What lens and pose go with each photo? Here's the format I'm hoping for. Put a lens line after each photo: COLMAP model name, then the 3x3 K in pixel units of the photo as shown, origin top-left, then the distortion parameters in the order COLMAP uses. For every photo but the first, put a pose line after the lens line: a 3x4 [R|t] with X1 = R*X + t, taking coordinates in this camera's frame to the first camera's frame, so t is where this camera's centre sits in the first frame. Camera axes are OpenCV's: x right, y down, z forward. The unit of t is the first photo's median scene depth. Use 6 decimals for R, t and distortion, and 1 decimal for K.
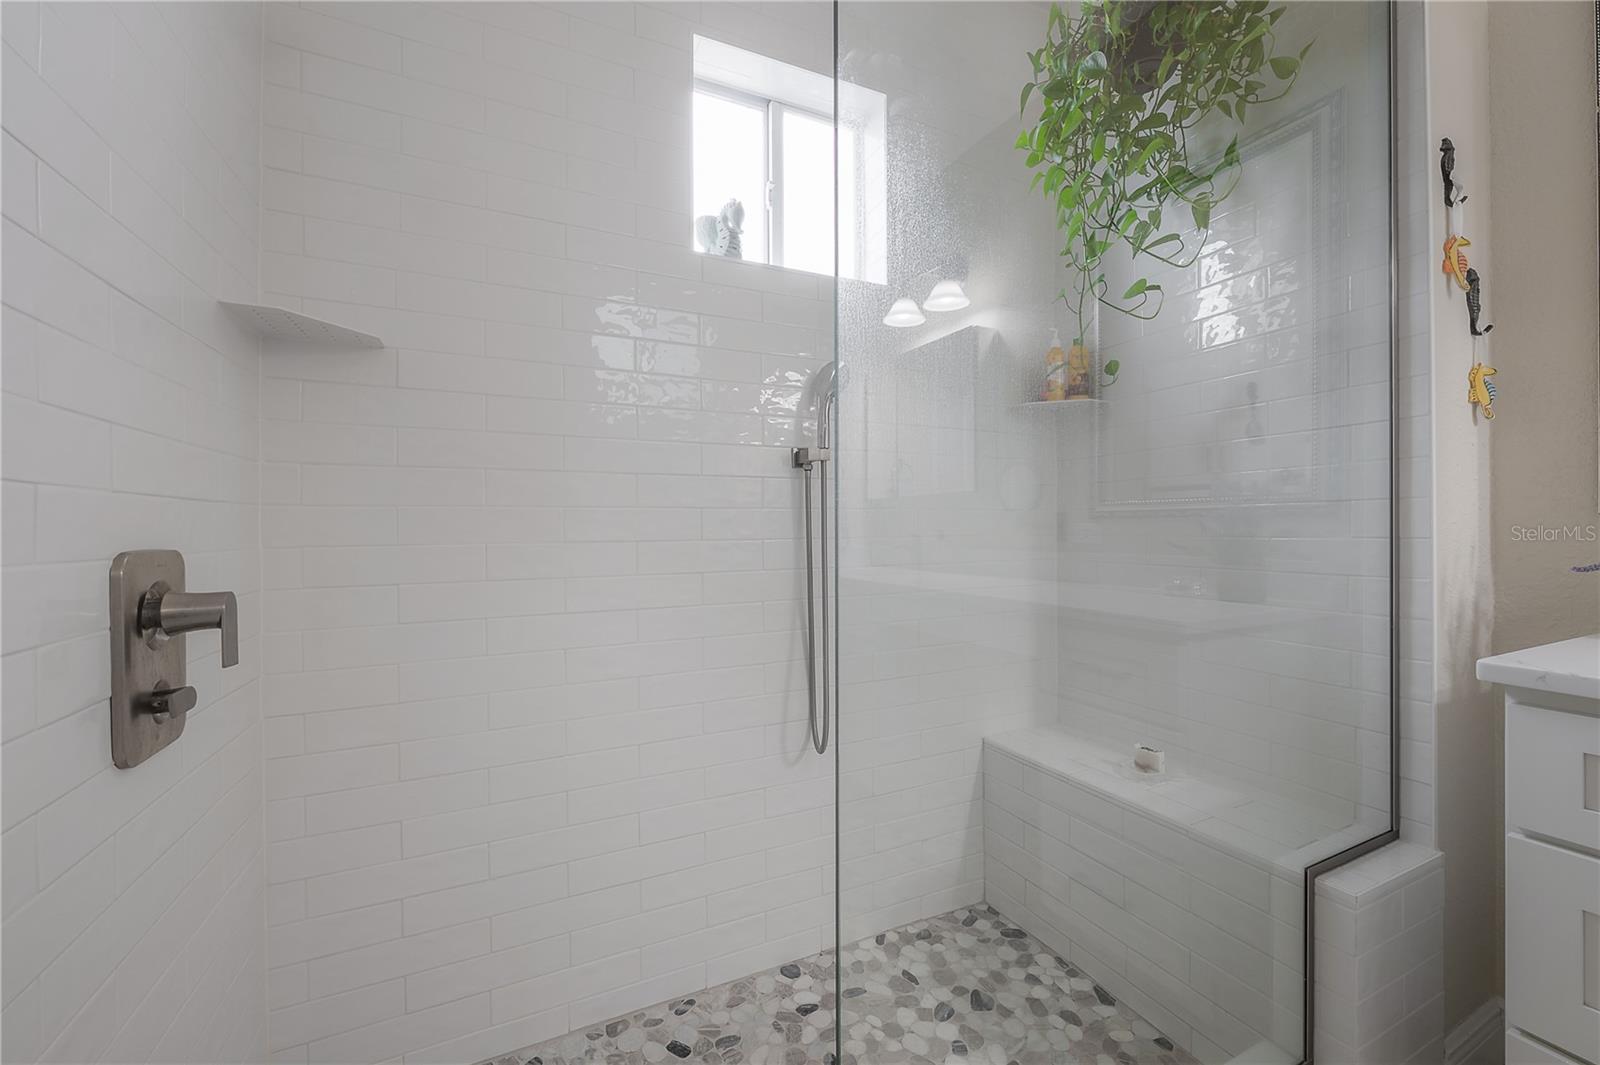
lens RADIAL K [[645.0, 0, 801.9], [0, 645.0, 528.5], [0, 0, 1]] dist [-0.006474, 0.000146]
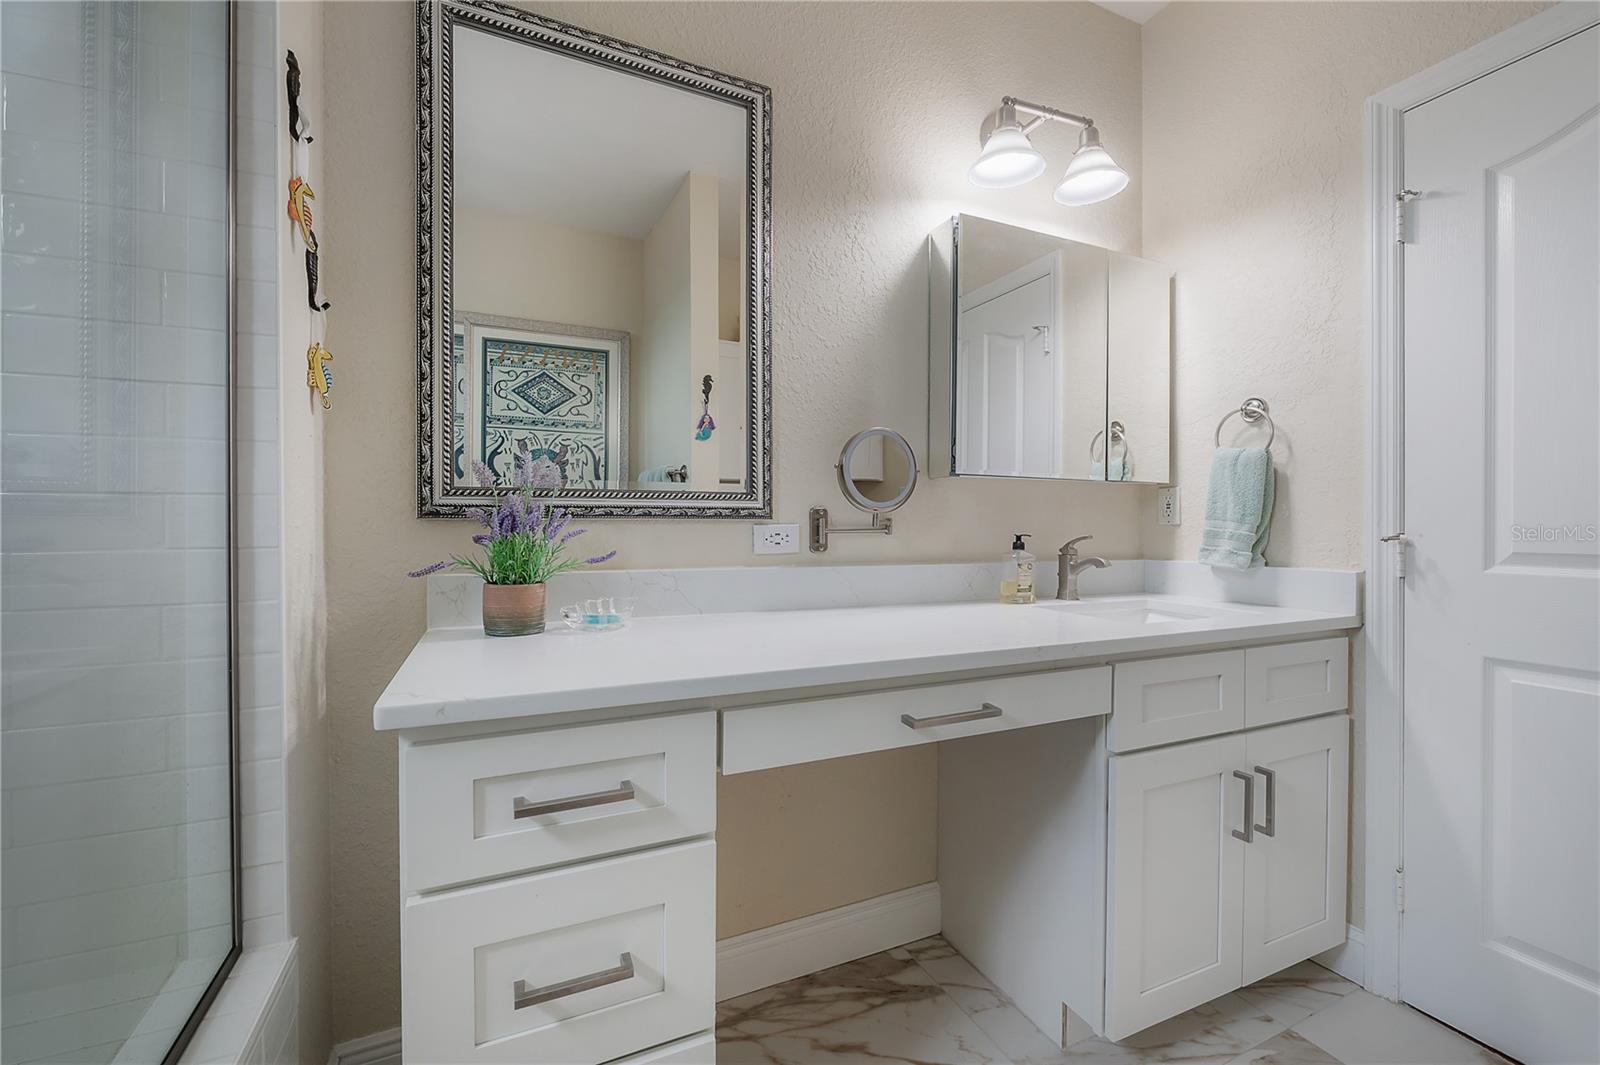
lens RADIAL K [[645.0, 0, 801.9], [0, 645.0, 528.5], [0, 0, 1]] dist [-0.006474, 0.000146]
pose [[0.012641, -0.006394, 0.999900, 0.258957], [-0.001079, 0.999979, 0.006408, -0.016918], [-0.999920, -0.001160, 0.012634, 0.442076]]
